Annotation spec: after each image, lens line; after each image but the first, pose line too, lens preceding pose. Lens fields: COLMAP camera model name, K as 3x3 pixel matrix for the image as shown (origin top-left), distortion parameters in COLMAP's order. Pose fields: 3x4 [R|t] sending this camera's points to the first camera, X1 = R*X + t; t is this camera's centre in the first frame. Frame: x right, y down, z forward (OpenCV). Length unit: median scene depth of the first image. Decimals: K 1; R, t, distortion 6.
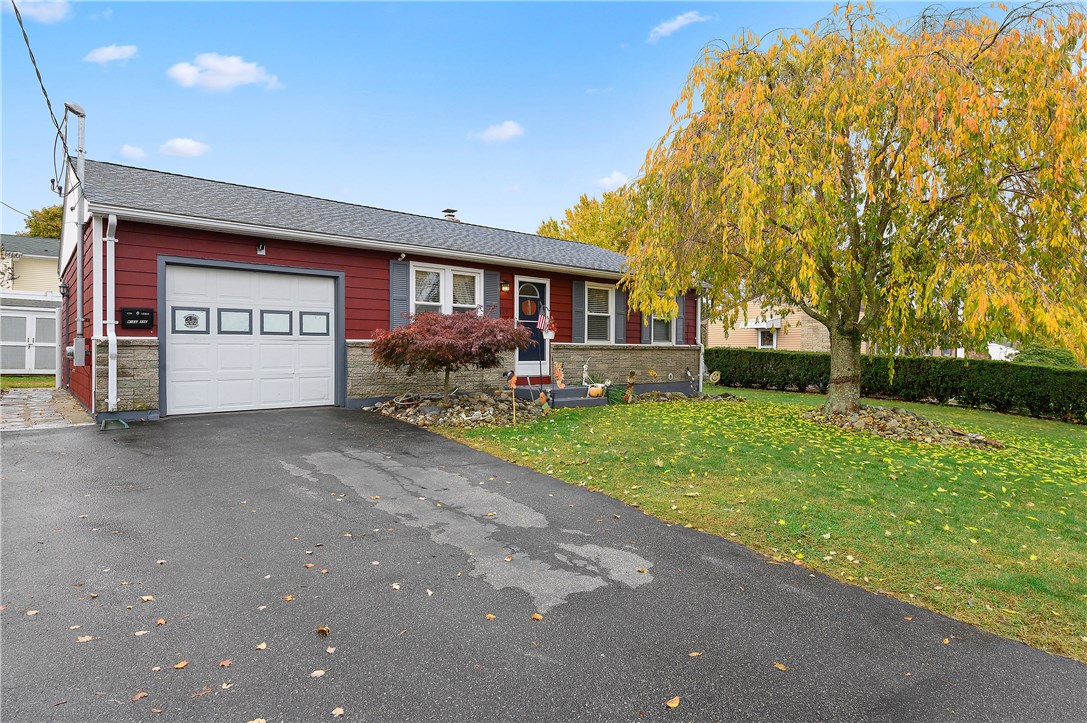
lens RADIAL K [[594.8, 0, 543.5], [0, 594.8, 361.5], [0, 0, 1]] dist [0.034899, -0.000028]
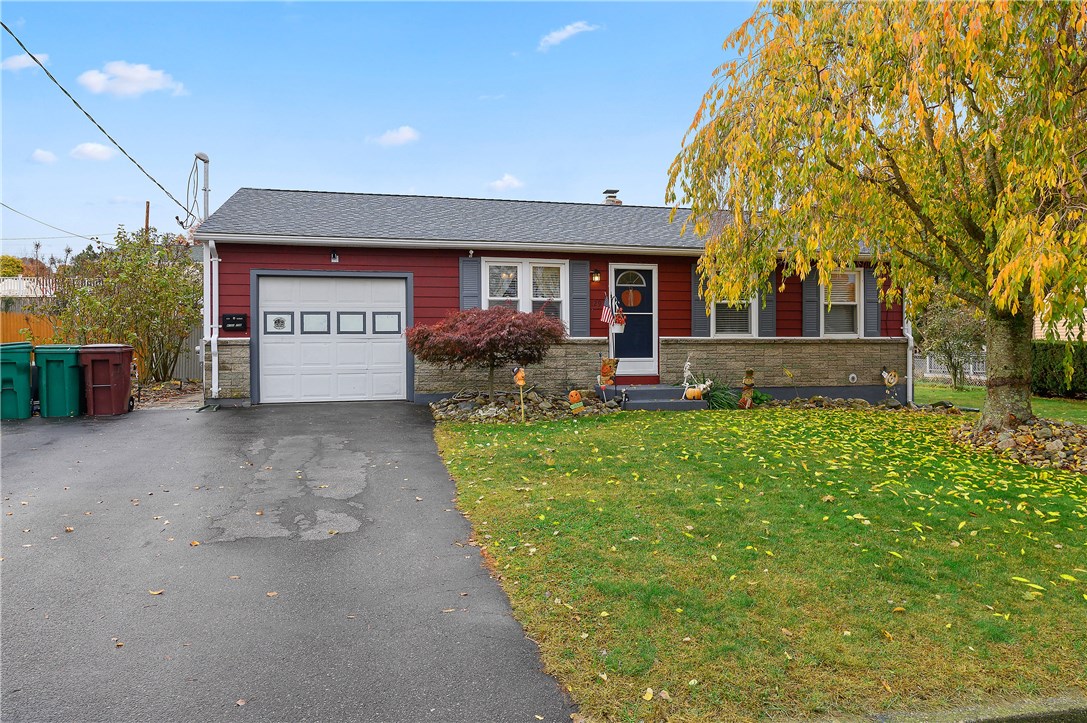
lens RADIAL K [[716.4, 0, 562.6], [0, 716.4, 362.9], [0, 0, 1]] dist [0.037052, -0.001522]
pose [[0.895402, -0.000232, -0.445258, 0.437439], [0.000247, 1.000000, -0.000024, 0.007889], [0.445258, -0.000089, 0.895403, -0.006660]]
